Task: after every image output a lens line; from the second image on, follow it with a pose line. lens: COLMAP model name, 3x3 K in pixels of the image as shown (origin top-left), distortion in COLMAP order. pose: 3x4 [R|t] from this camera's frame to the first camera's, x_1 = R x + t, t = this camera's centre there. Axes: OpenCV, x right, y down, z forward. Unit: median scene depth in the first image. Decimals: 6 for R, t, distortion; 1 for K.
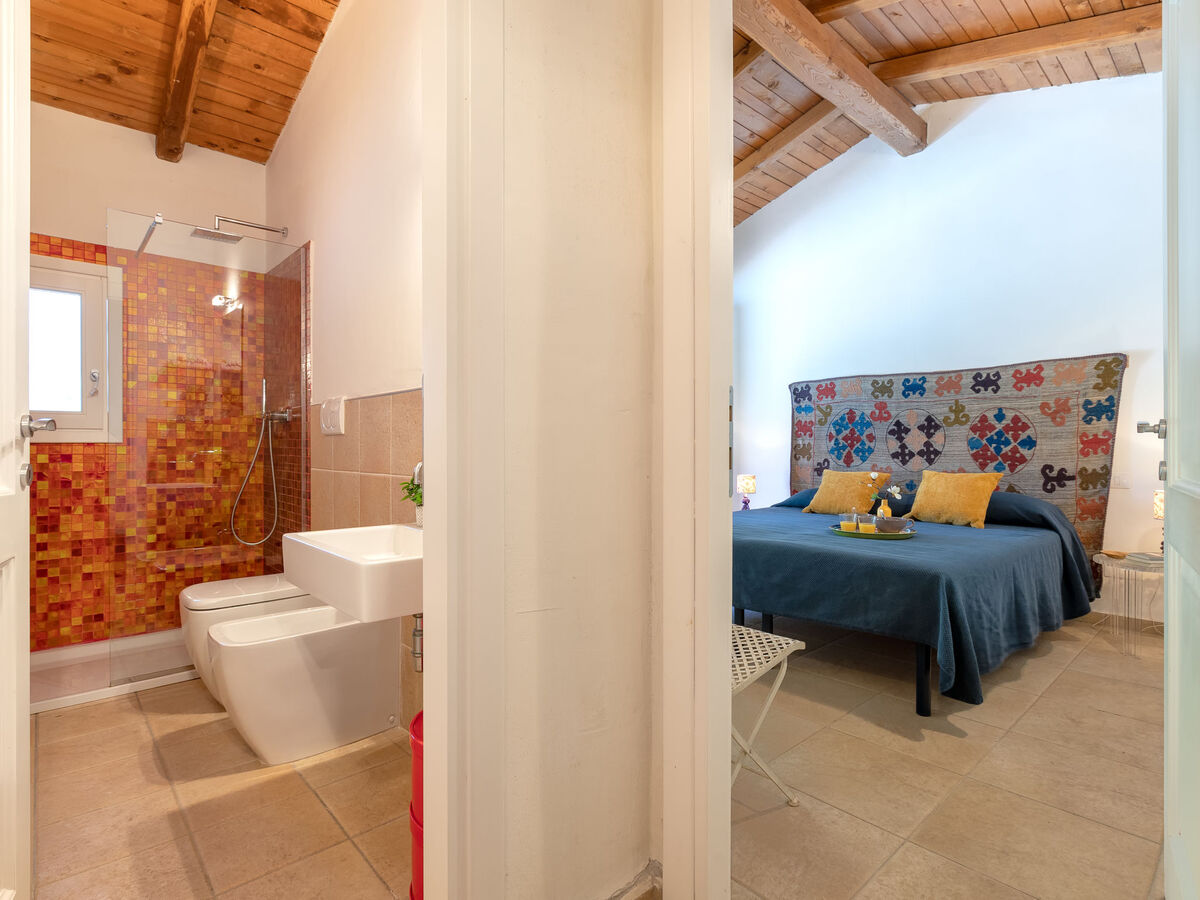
lens RADIAL K [[617.3, 0, 600.4], [0, 617.3, 452.9], [0, 0, 1]] dist [0.014155, -0.002027]
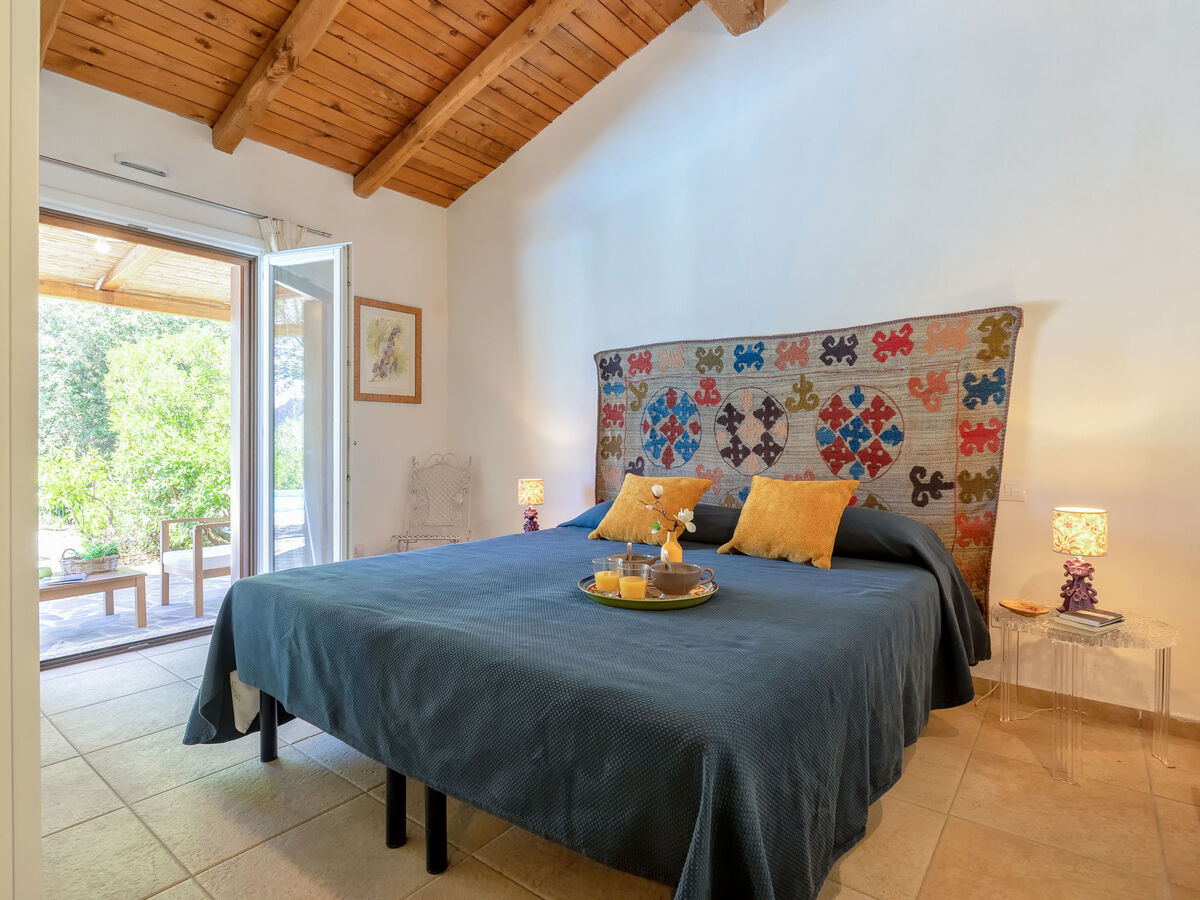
lens RADIAL K [[645.7, 0, 588.6], [0, 645.7, 445.5], [0, 0, 1]] dist [0.000635, 0.002840]
pose [[0.987198, -0.001025, 0.159494, 0.220003], [0.000878, 0.999999, 0.000992, -0.005592], [-0.159495, -0.000839, 0.987198, 0.316340]]
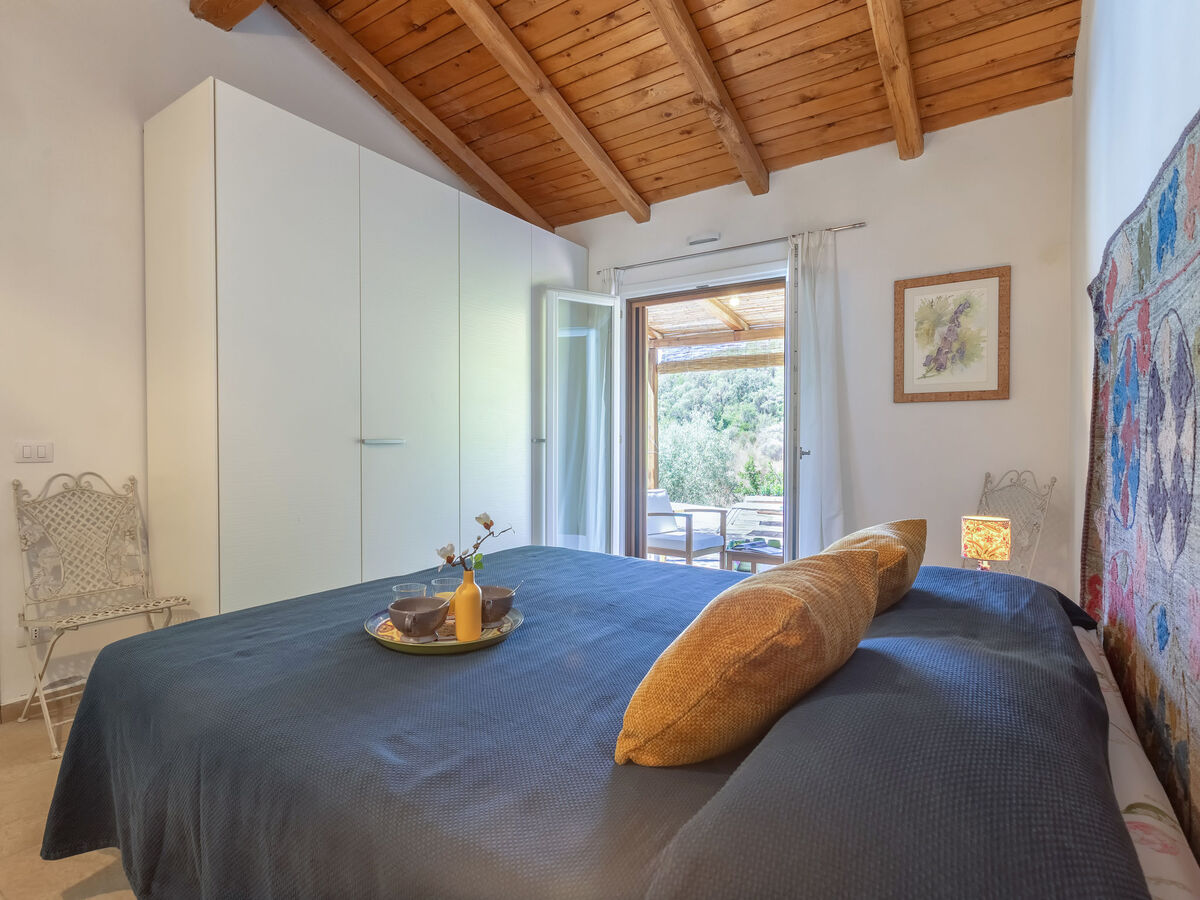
lens RADIAL K [[617.3, 0, 589.5], [0, 617.3, 449.5], [0, 0, 1]] dist [0.014155, -0.002027]
pose [[0.211758, 0.019435, -0.977129, 0.701965], [-0.006929, 0.999807, 0.018385, -0.023382], [0.977298, 0.002877, 0.211852, 0.749224]]
